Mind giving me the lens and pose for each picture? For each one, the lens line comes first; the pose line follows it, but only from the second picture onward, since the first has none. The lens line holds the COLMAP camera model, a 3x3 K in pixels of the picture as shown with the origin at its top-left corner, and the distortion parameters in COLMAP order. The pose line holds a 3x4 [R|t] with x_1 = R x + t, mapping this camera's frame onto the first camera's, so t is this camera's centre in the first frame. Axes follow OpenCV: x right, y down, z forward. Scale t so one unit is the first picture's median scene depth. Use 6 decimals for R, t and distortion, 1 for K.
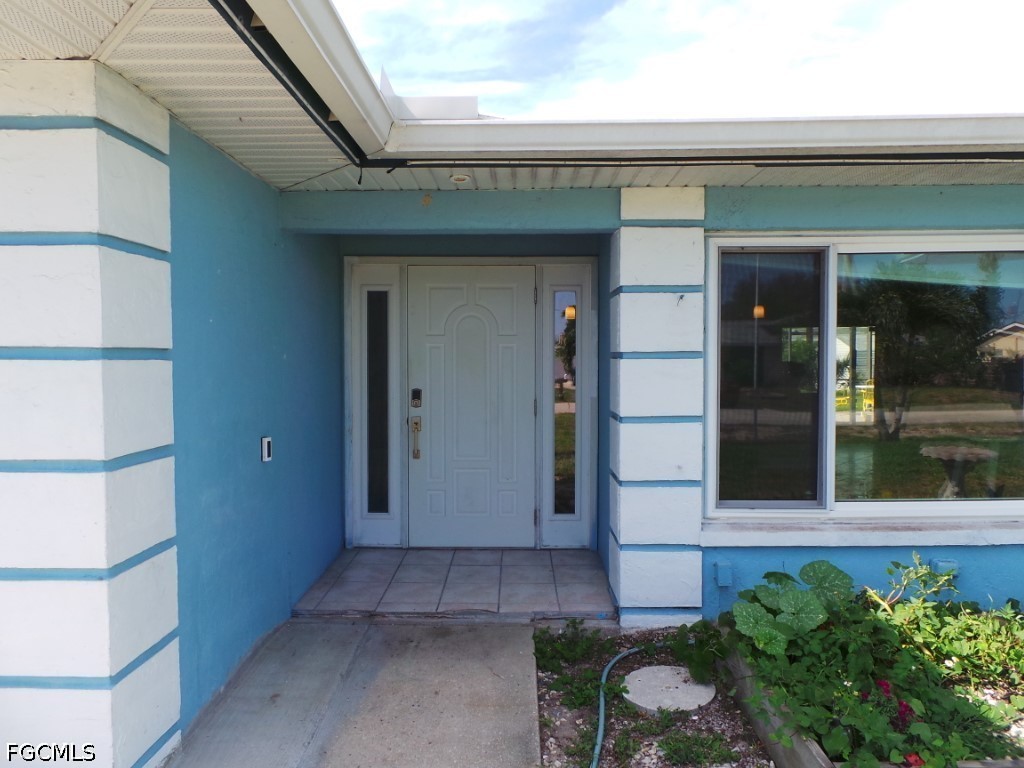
lens RADIAL K [[708.2, 0, 509.5], [0, 708.2, 391.4], [0, 0, 1]] dist [-0.009343, -0.001364]
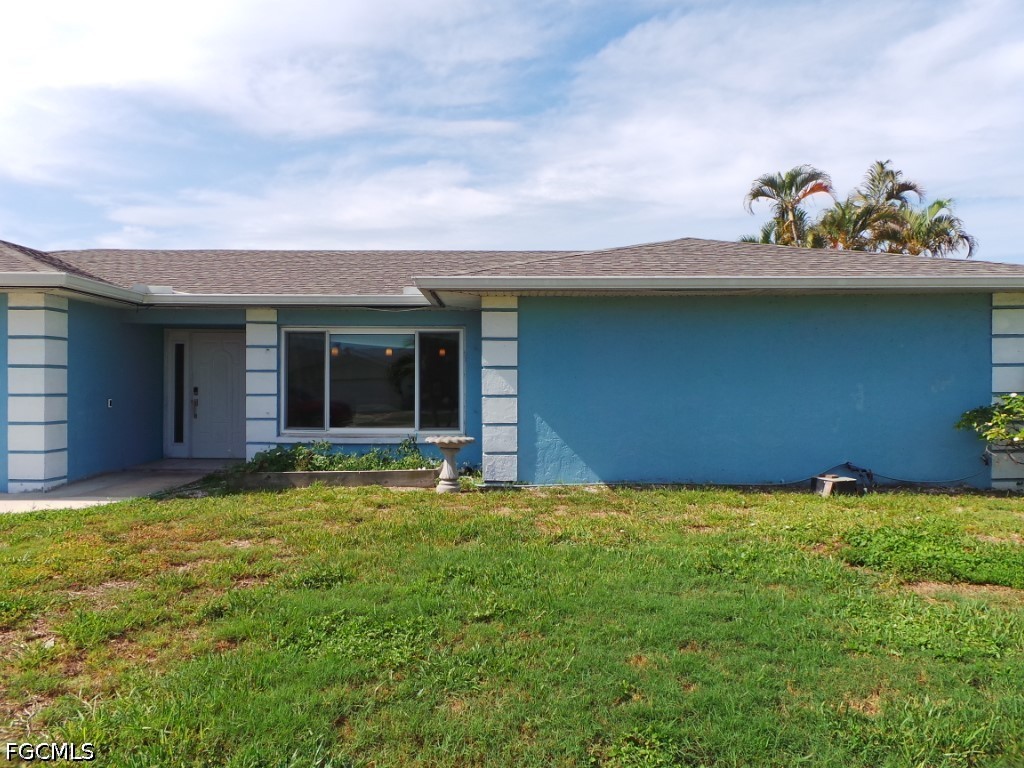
lens RADIAL K [[730.5, 0, 513.1], [0, 730.5, 388.6], [0, 0, 1]] dist [0.010714, 0.002026]
pose [[0.999961, 0.008870, -0.000549, 1.157301], [-0.008886, 0.998750, -0.049186, 0.141273], [0.000112, 0.049189, 0.998789, -1.747519]]
